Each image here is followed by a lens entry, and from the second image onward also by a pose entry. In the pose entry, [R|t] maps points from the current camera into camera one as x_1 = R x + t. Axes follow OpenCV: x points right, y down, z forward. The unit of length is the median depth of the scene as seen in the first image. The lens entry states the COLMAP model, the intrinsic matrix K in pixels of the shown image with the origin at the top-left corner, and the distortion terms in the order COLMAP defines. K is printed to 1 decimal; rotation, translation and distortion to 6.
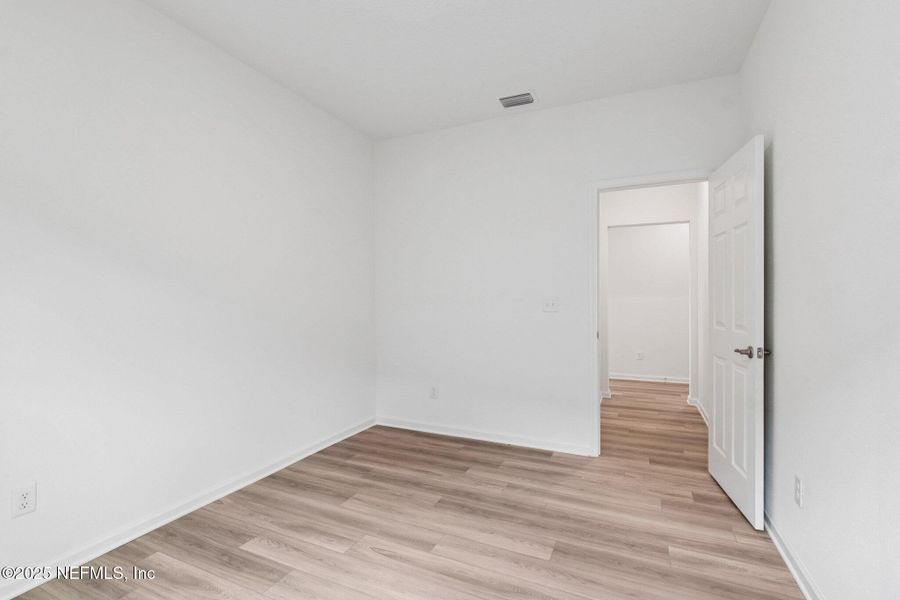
lens RADIAL K [[415.7, 0, 447.3], [0, 415.7, 301.5], [0, 0, 1]] dist [-0.001381, -0.000161]
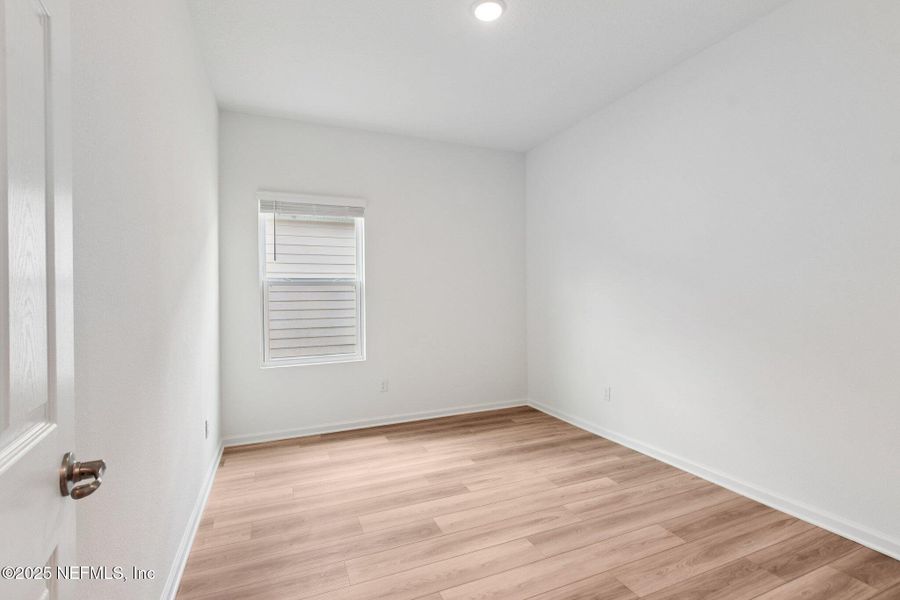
lens RADIAL K [[415.7, 0, 447.3], [0, 415.7, 301.5], [0, 0, 1]] dist [-0.001381, -0.000161]
pose [[-0.659765, 0.023651, -0.751100, 0.742407], [0.002905, 0.999577, 0.028924, -0.009860], [0.751466, 0.016901, -0.659555, 1.339946]]
